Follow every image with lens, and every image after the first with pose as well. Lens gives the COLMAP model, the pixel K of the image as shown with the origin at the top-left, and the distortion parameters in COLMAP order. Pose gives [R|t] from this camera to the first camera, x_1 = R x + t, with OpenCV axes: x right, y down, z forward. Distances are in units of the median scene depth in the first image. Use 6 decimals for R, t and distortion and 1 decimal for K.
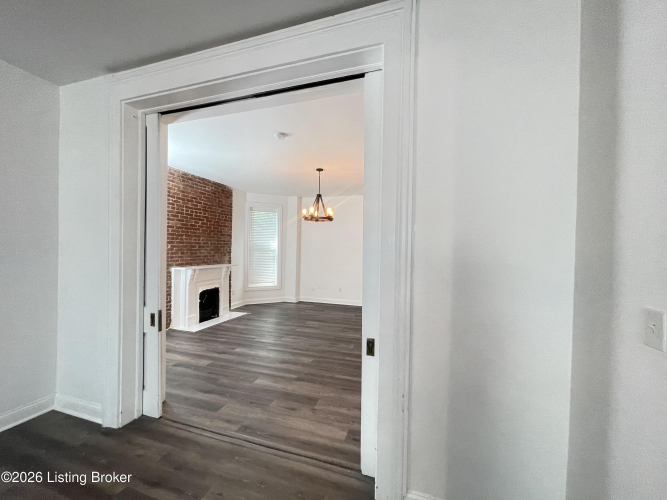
lens RADIAL K [[270.4, 0, 331.4], [0, 270.4, 249.2], [0, 0, 1]] dist [0.004287, -0.000214]
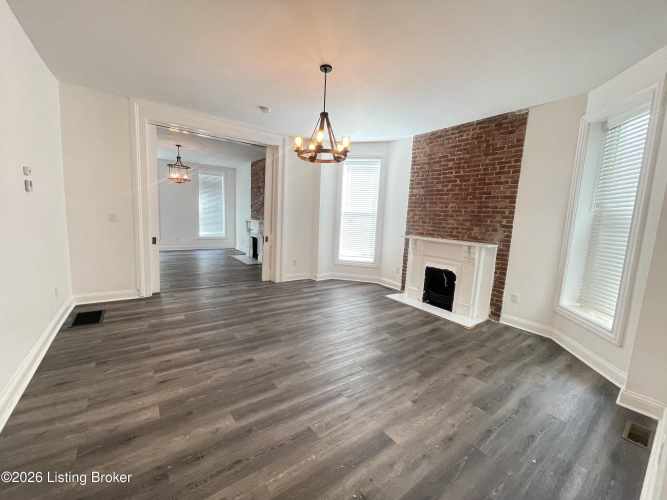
lens RADIAL K [[270.4, 0, 329.2], [0, 270.4, 249.2], [0, 0, 1]] dist [0.004287, -0.000214]
pose [[-0.587782, 0.054549, -0.807178, 0.379145], [-0.062310, 0.991708, 0.112393, 0.021004], [0.806616, 0.116358, -0.579509, 1.195690]]
